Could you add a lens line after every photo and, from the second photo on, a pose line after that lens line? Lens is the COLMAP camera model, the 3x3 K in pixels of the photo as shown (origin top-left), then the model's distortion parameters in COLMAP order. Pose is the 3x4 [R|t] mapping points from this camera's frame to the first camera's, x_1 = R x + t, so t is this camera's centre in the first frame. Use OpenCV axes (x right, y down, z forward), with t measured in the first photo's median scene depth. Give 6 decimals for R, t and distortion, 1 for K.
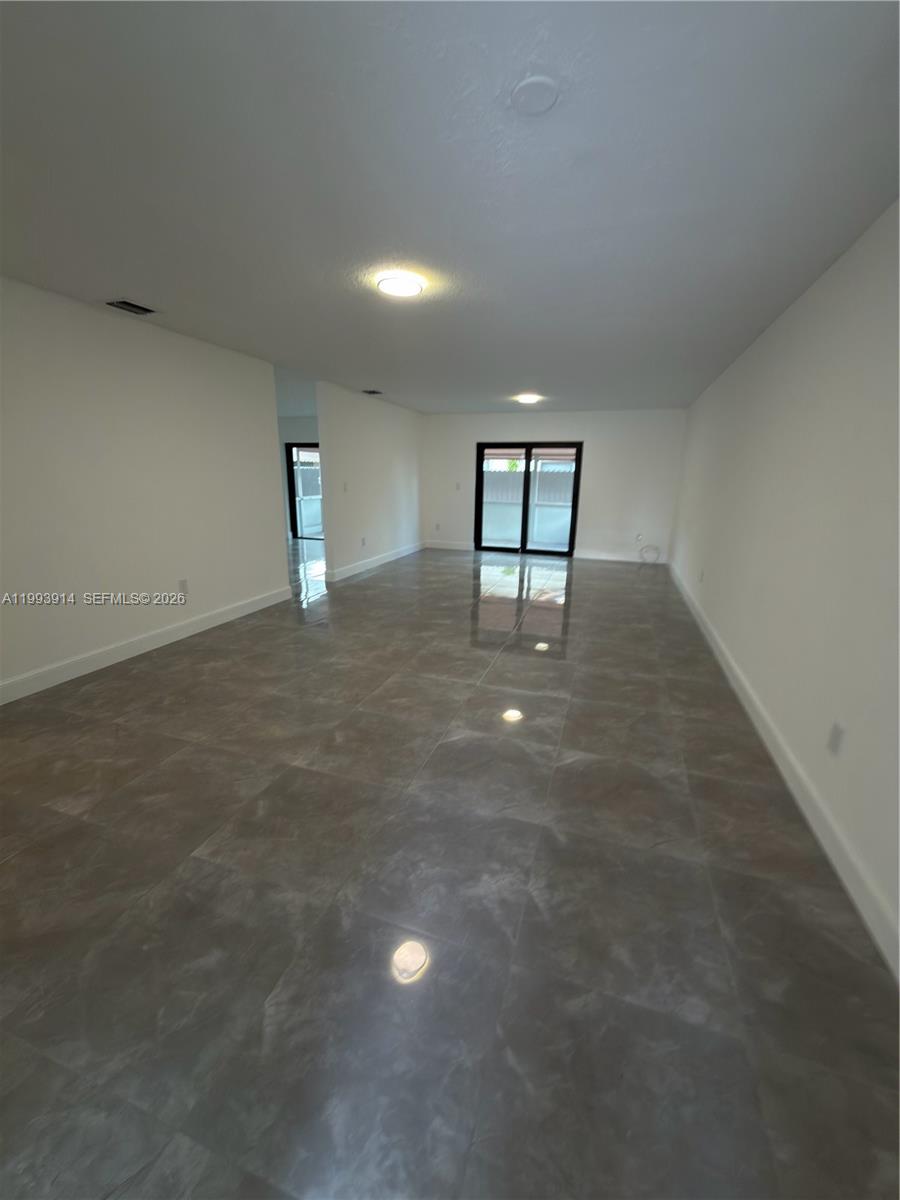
lens RADIAL K [[484.9, 0, 439.7], [0, 484.9, 588.2], [0, 0, 1]] dist [-0.000601, -0.000213]
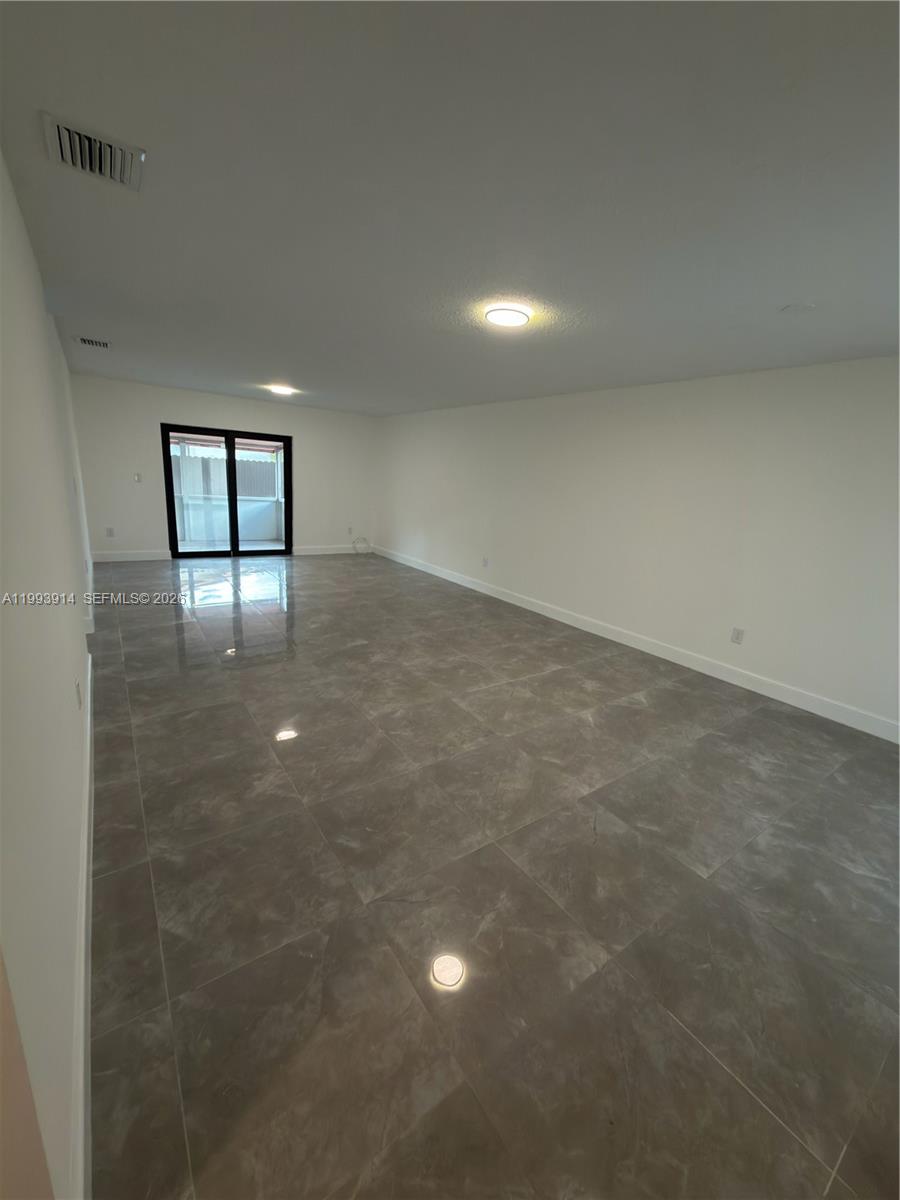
lens RADIAL K [[484.9, 0, 455.9], [0, 484.9, 589.5], [0, 0, 1]] dist [-0.000601, -0.000213]
pose [[0.573451, -0.162254, 0.803012, -0.821715], [0.127403, 0.985928, 0.108231, -0.143987], [-0.809273, 0.040241, 0.586053, 0.403595]]
